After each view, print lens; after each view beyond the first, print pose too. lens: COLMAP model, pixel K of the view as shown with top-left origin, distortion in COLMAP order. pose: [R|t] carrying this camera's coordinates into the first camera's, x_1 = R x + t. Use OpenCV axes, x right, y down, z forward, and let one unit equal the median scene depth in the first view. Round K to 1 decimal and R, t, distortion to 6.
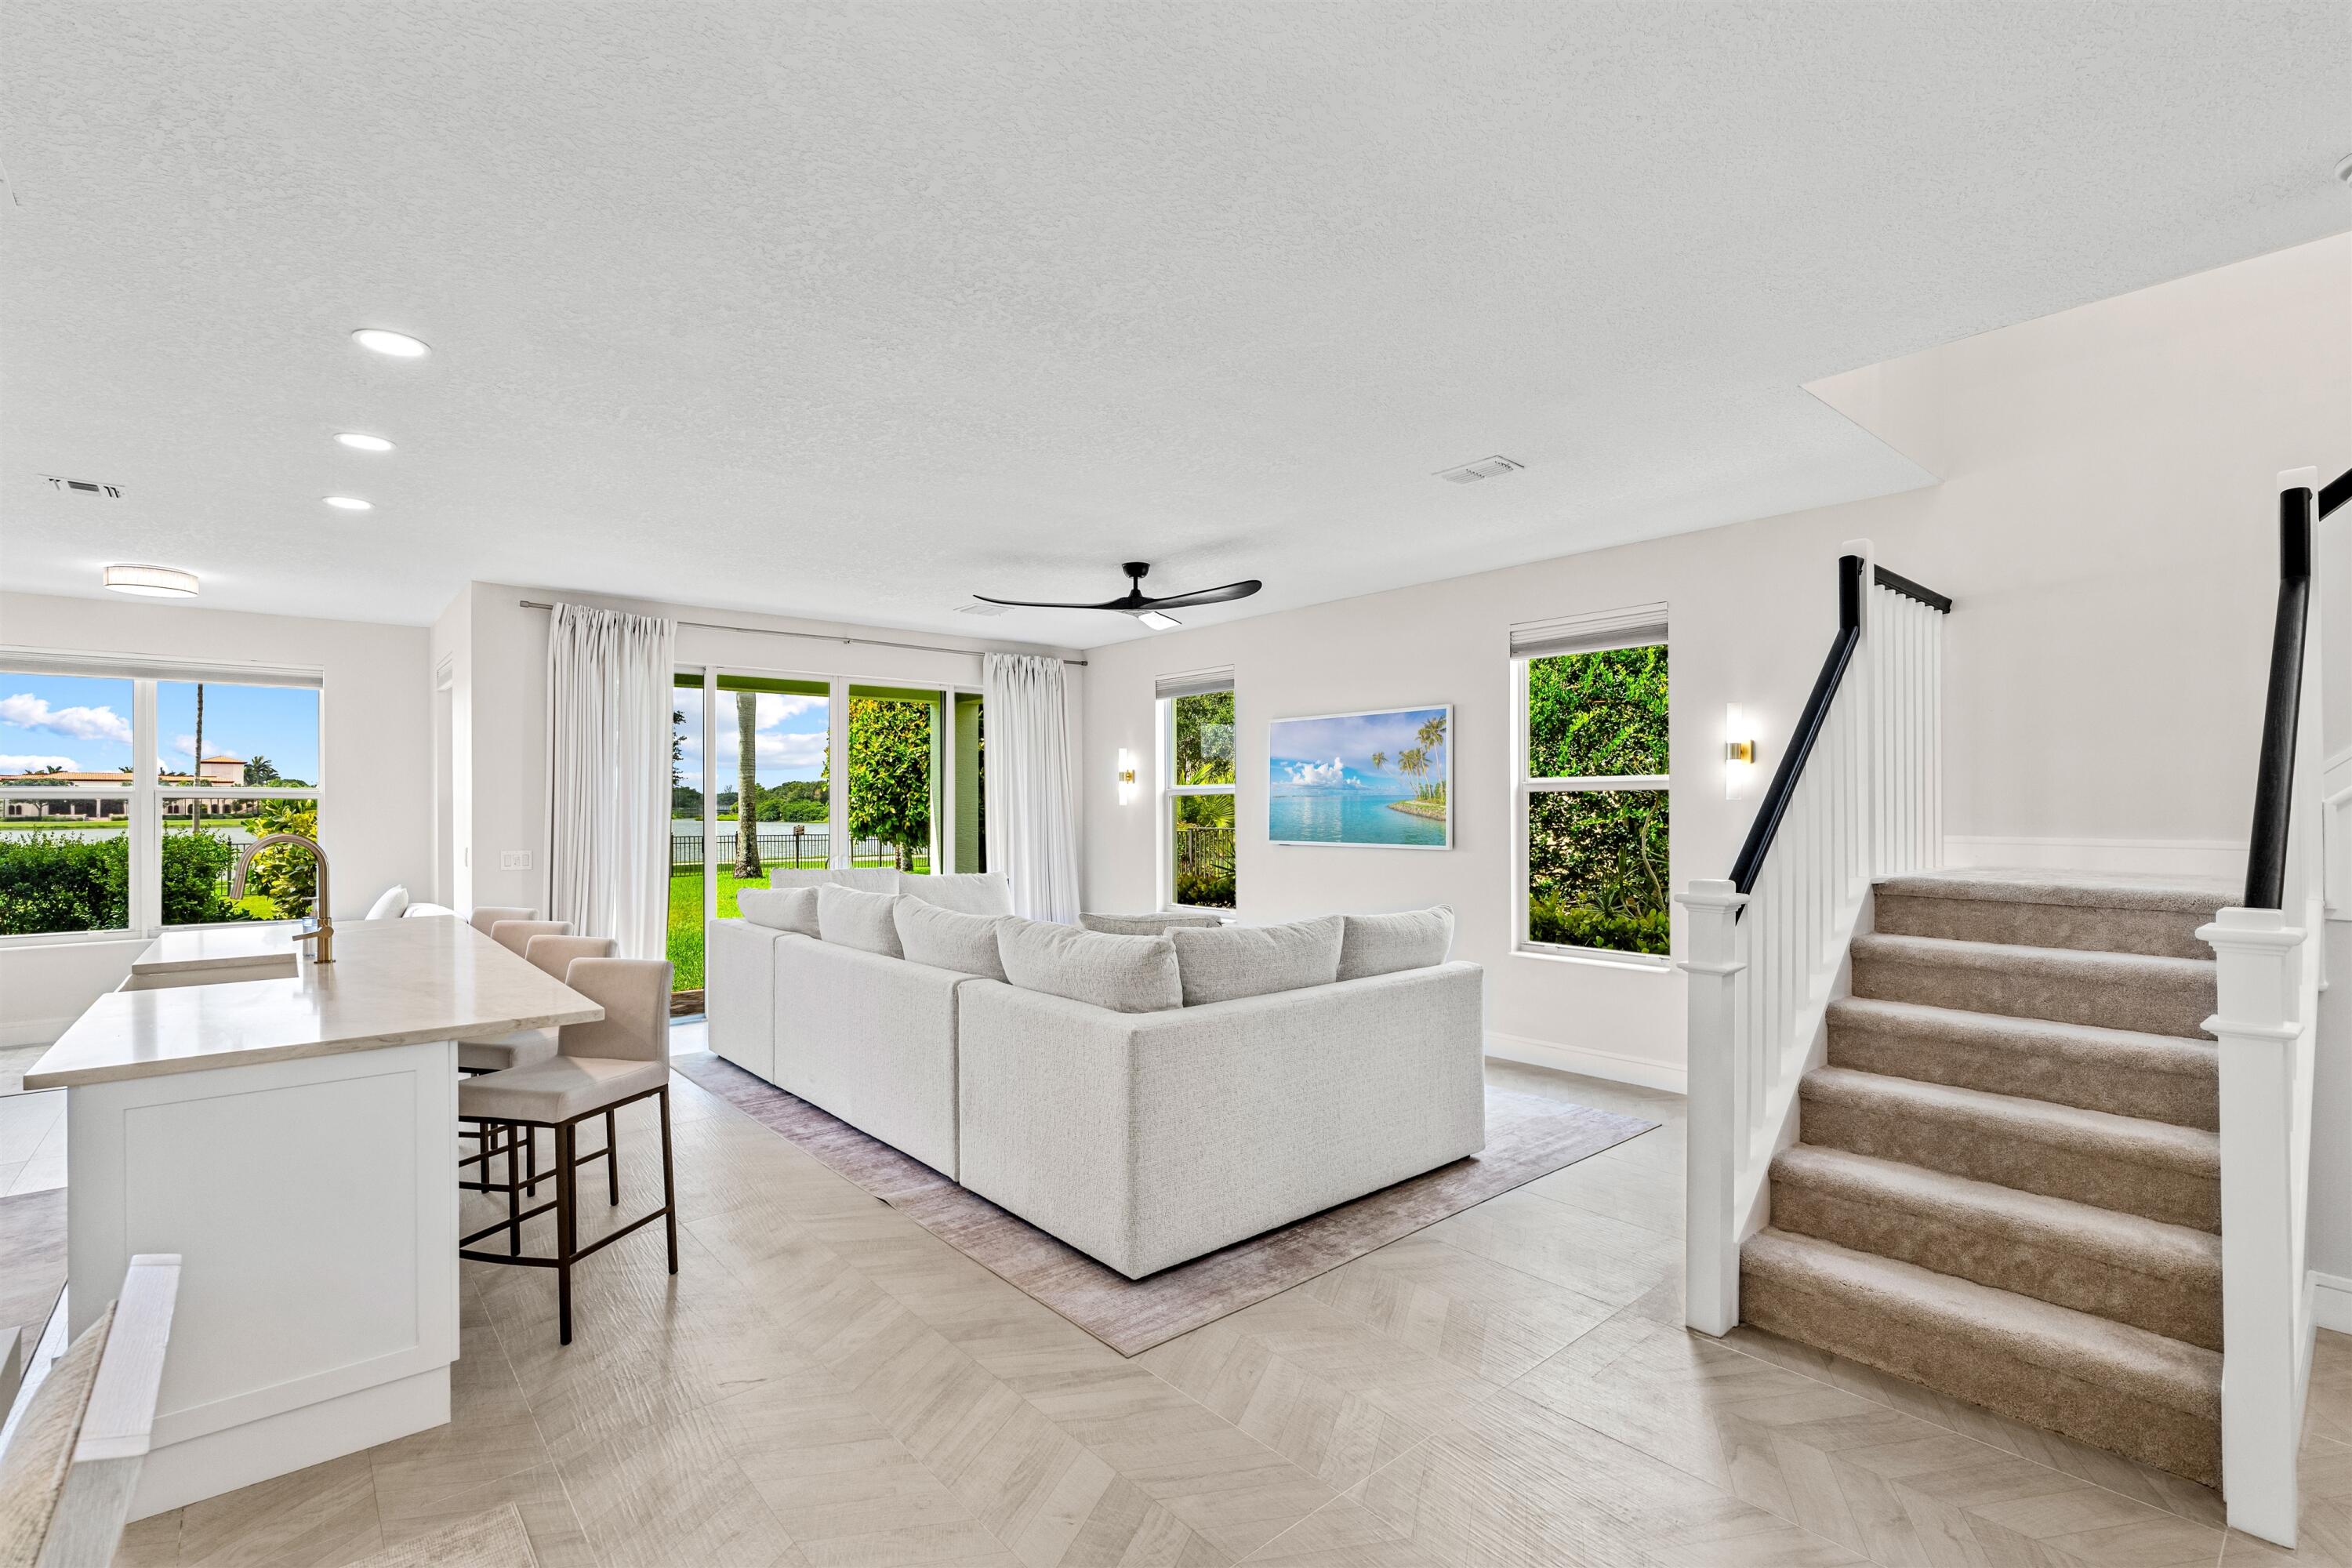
lens RADIAL K [[1055.1, 0, 1177.6], [0, 1055.1, 801.6], [0, 0, 1]] dist [-0.015838, 0.003566]
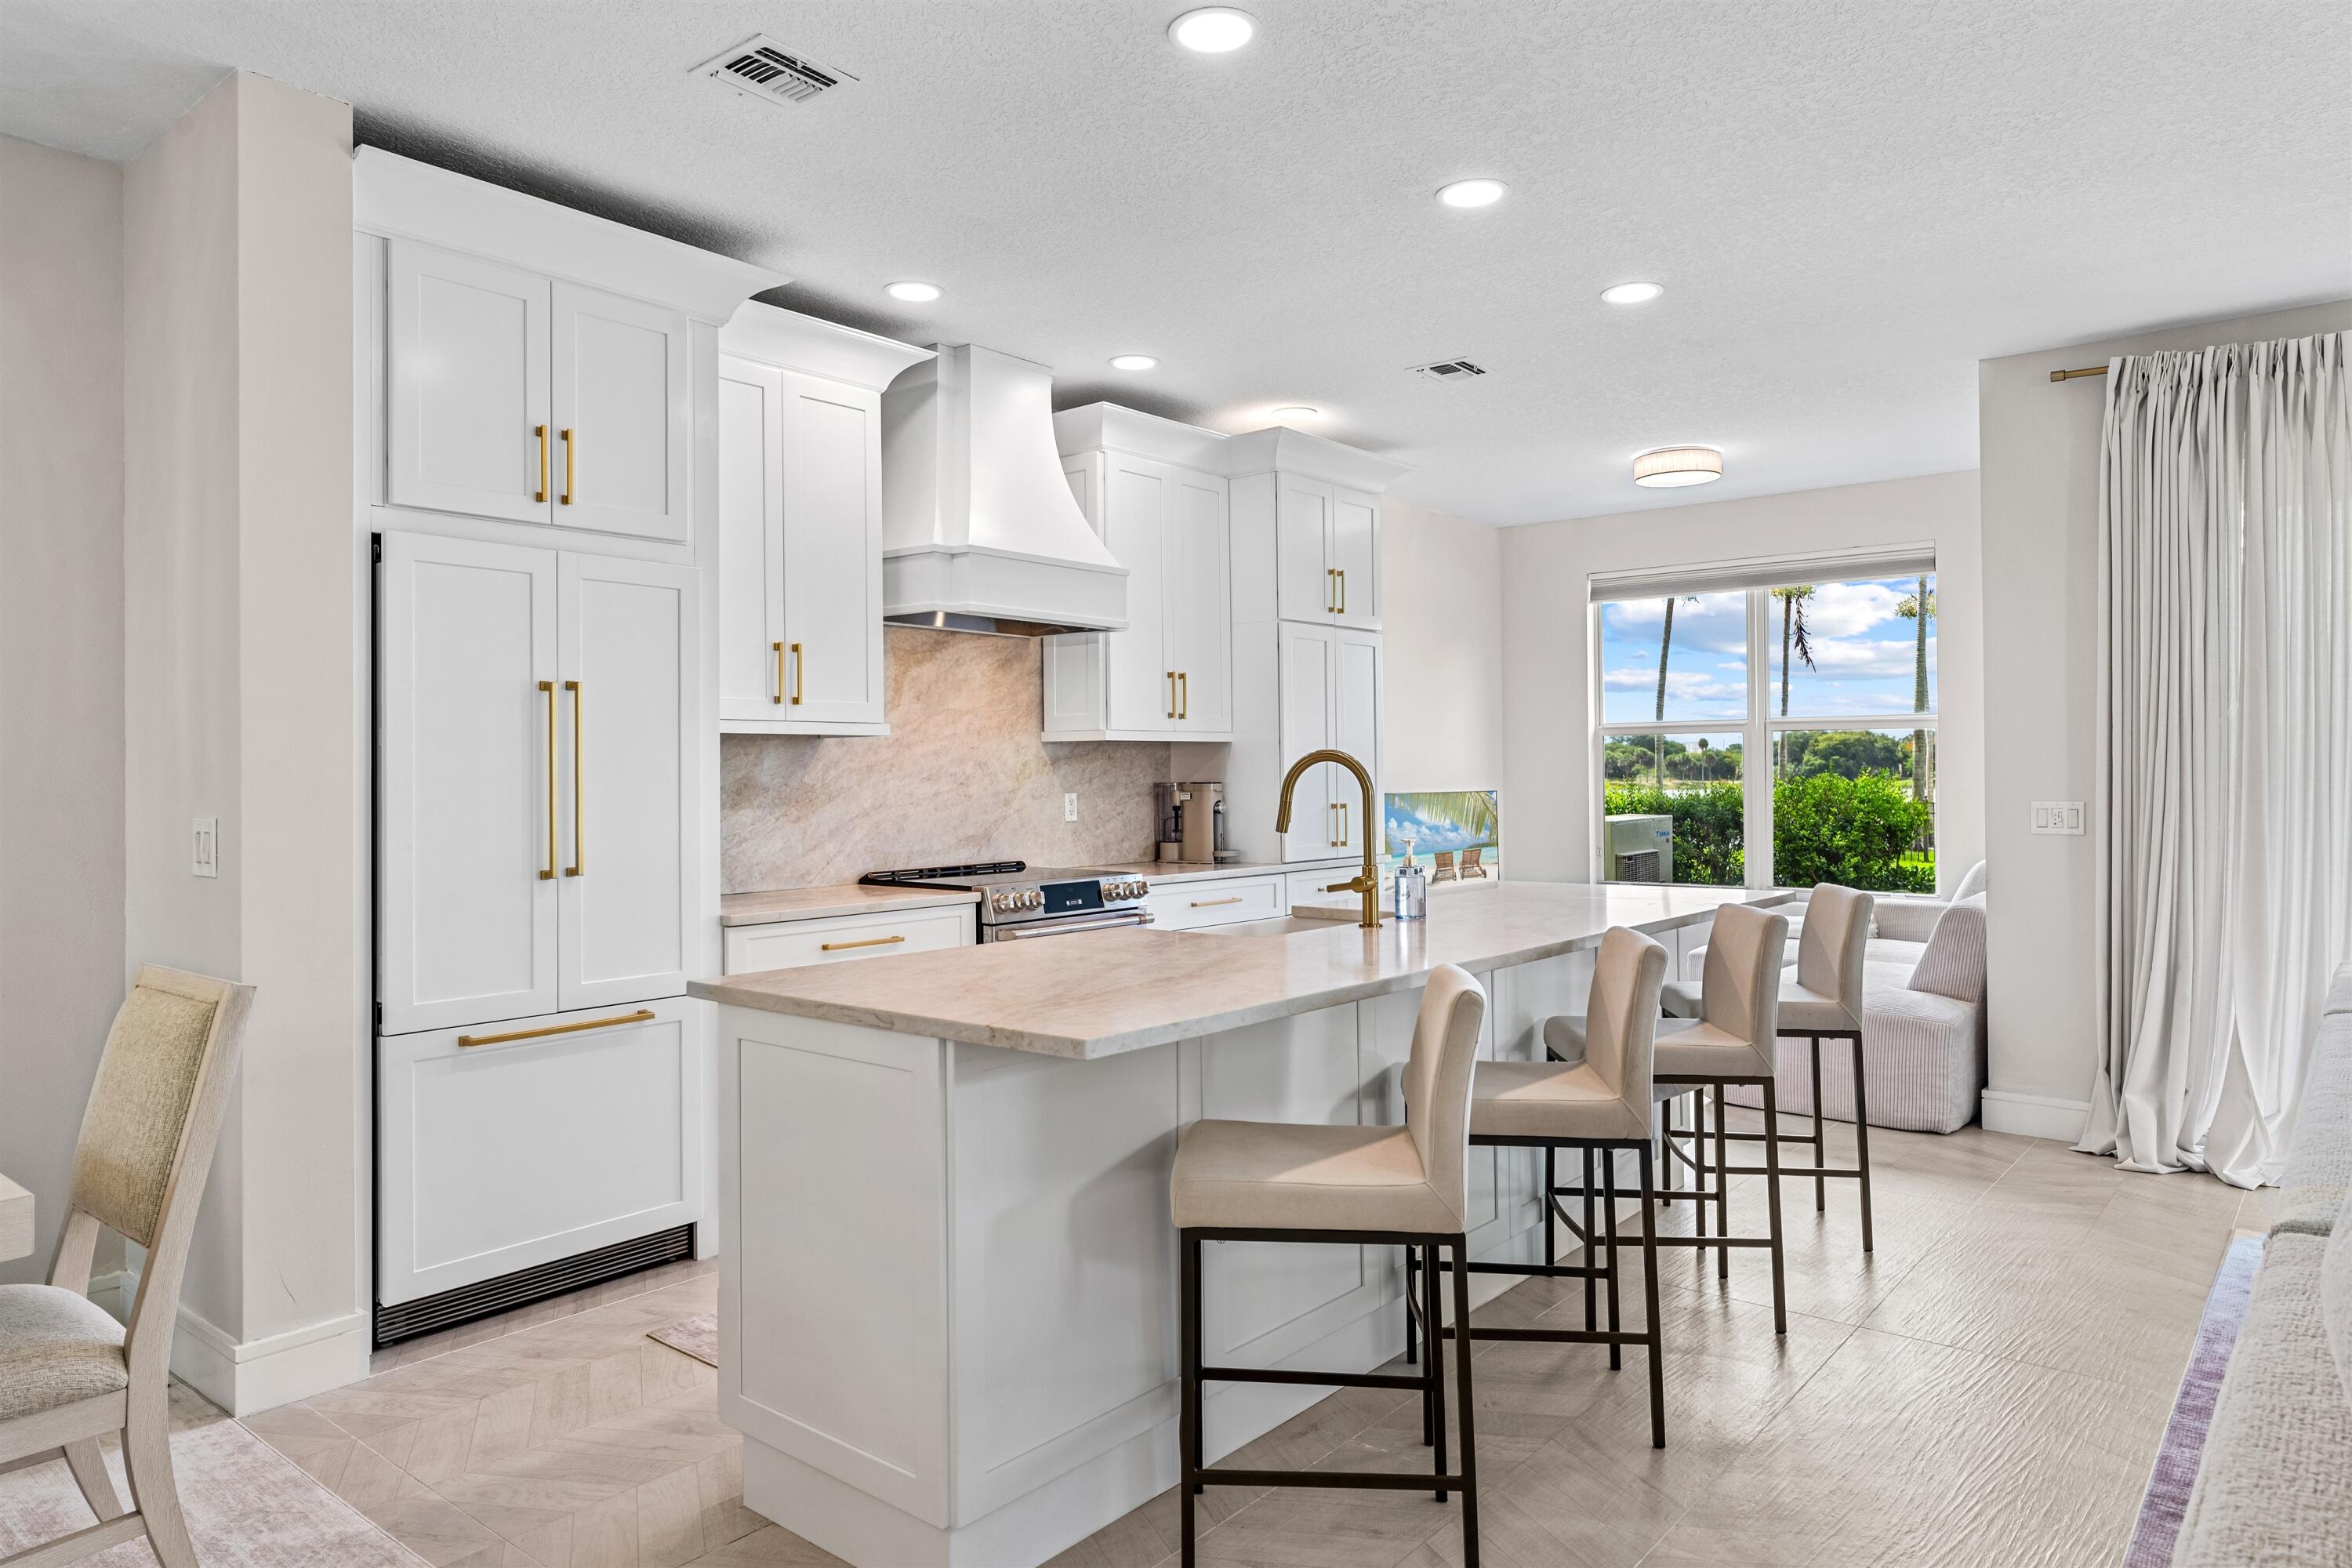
lens RADIAL K [[1454.4, 0, 1169.2], [0, 1454.4, 767.6], [0, 0, 1]] dist [-0.005302, -0.002912]
pose [[0.160070, -0.003313, -0.987100, 0.087581], [0.011627, 0.999931, -0.001470, 0.023412], [0.987037, -0.011242, 0.160097, 0.387604]]
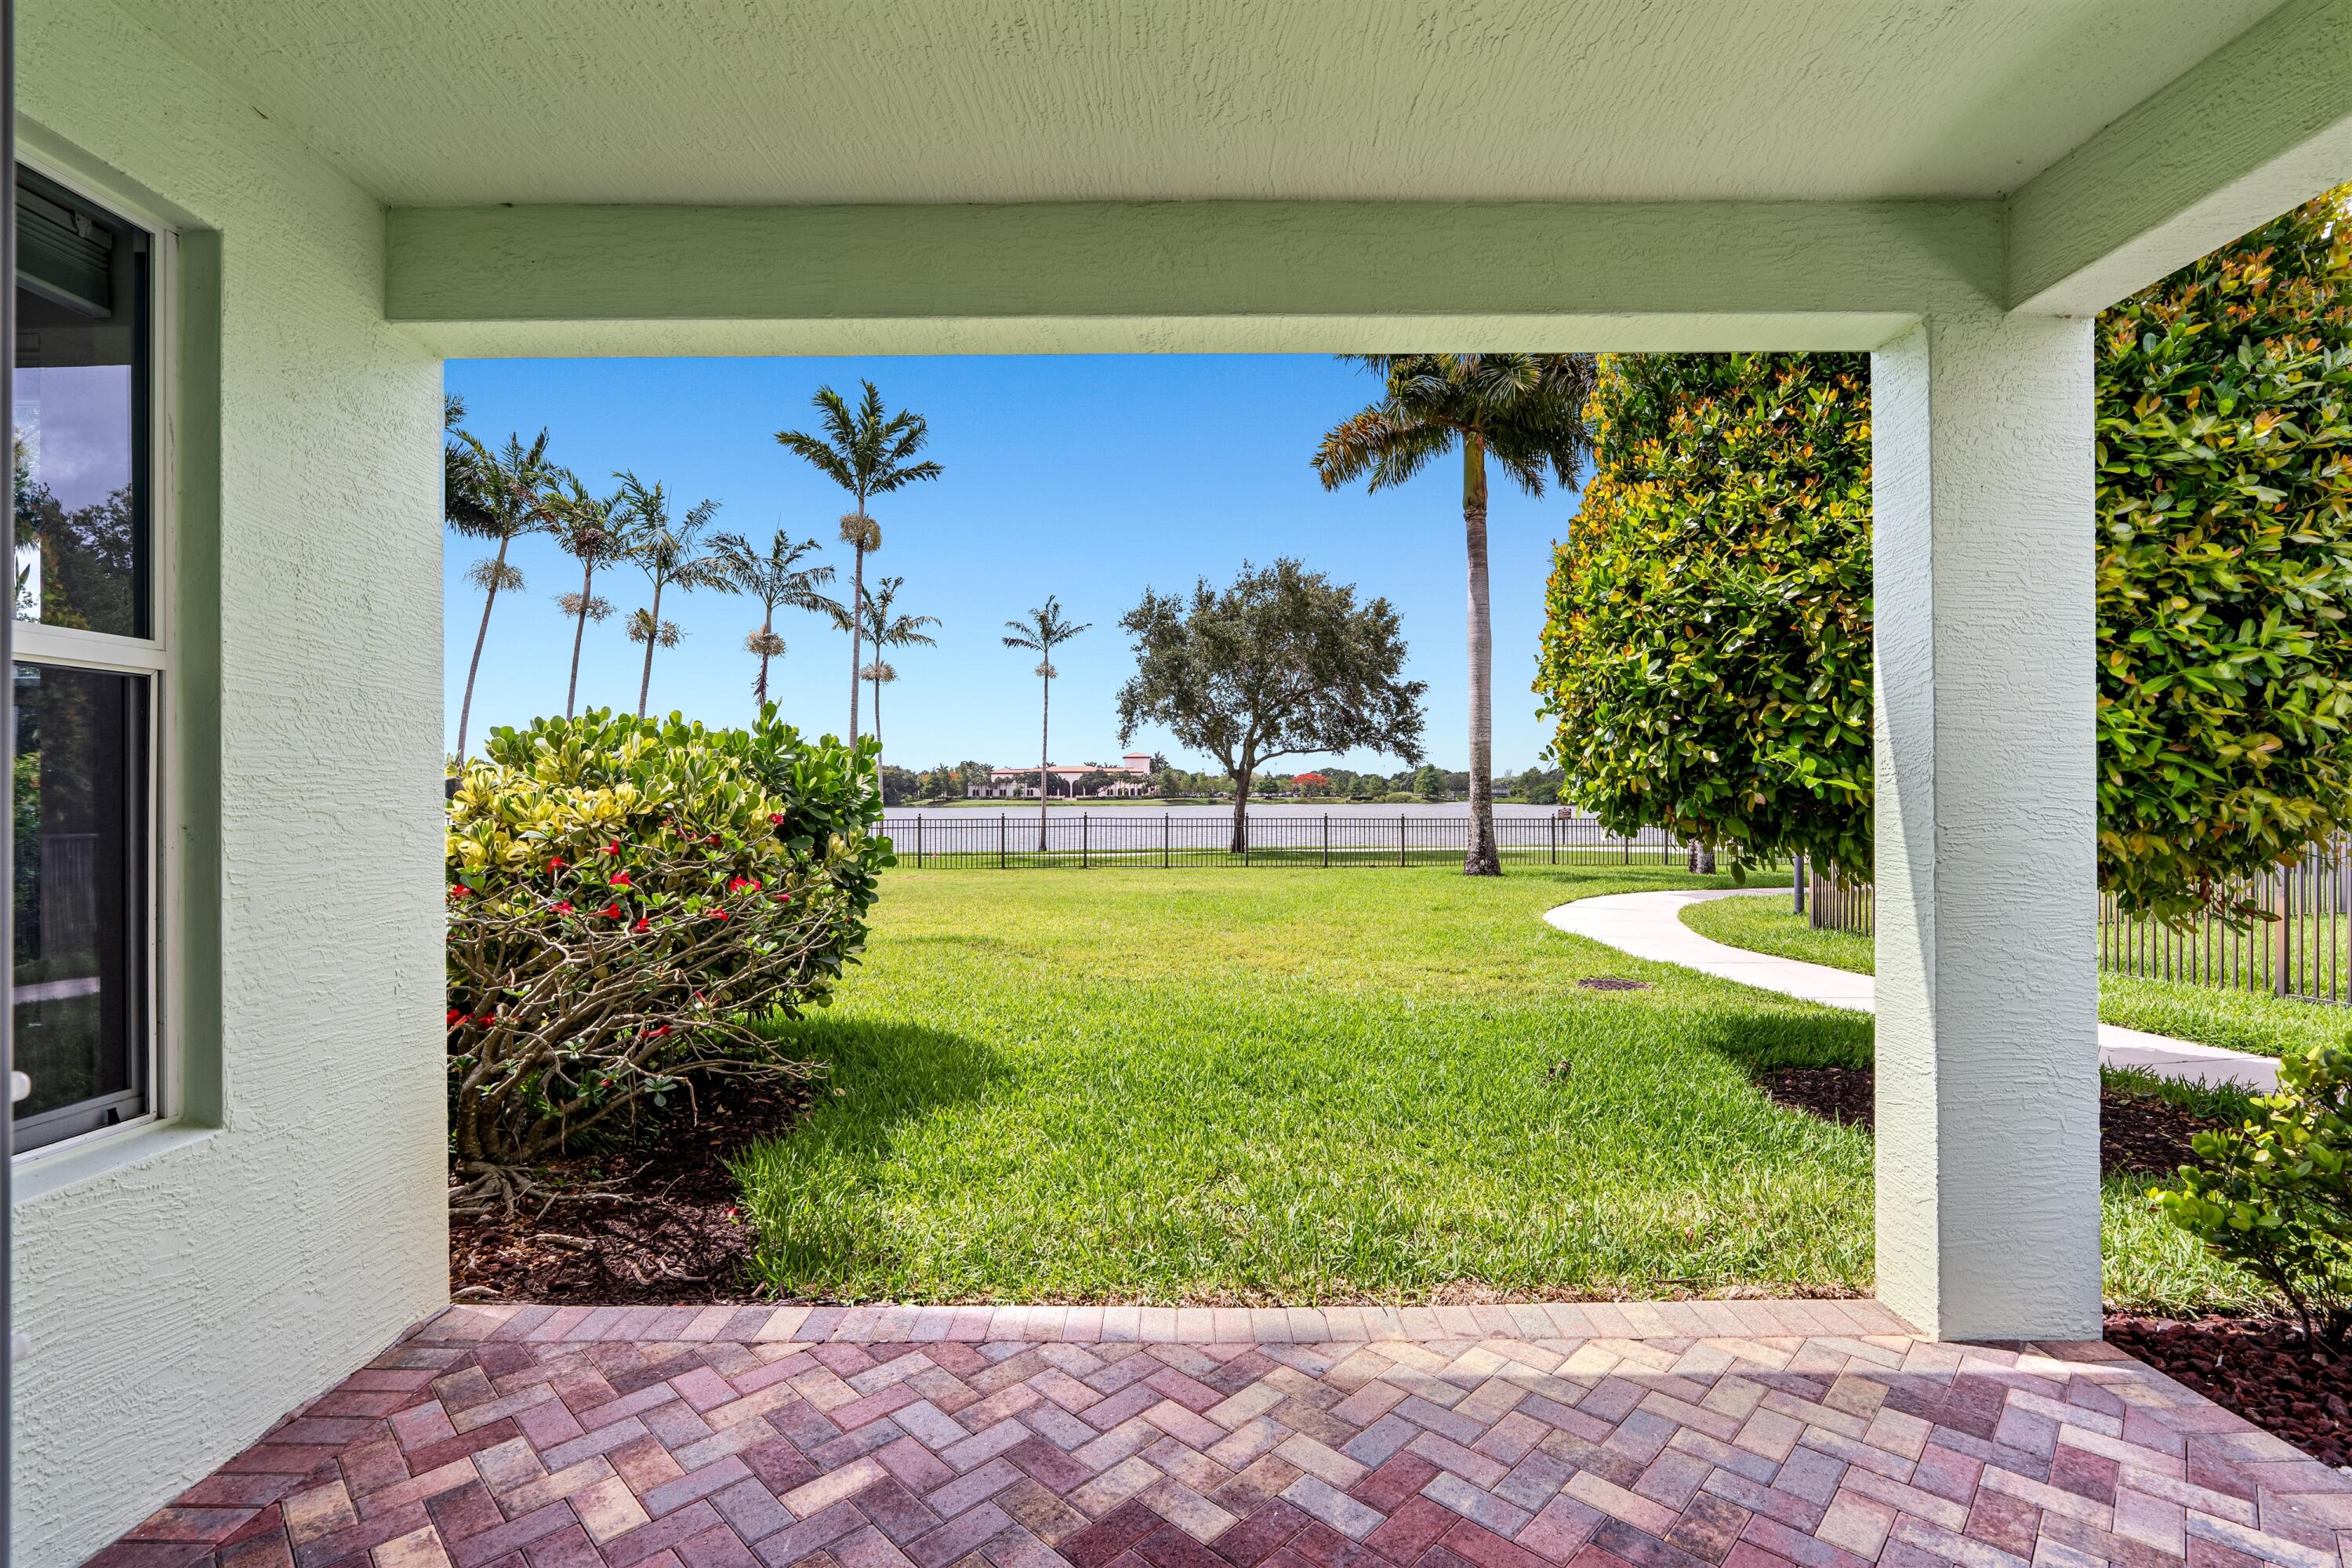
lens RADIAL K [[1055.1, 0, 1179.9], [0, 1055.1, 800.0], [0, 0, 1]] dist [-0.015838, 0.003566]
pose [[0.761867, 0.003144, -0.647725, -0.344311], [0.006391, 0.999903, 0.012371, 0.033476], [0.647702, -0.013565, 0.761773, 1.187581]]
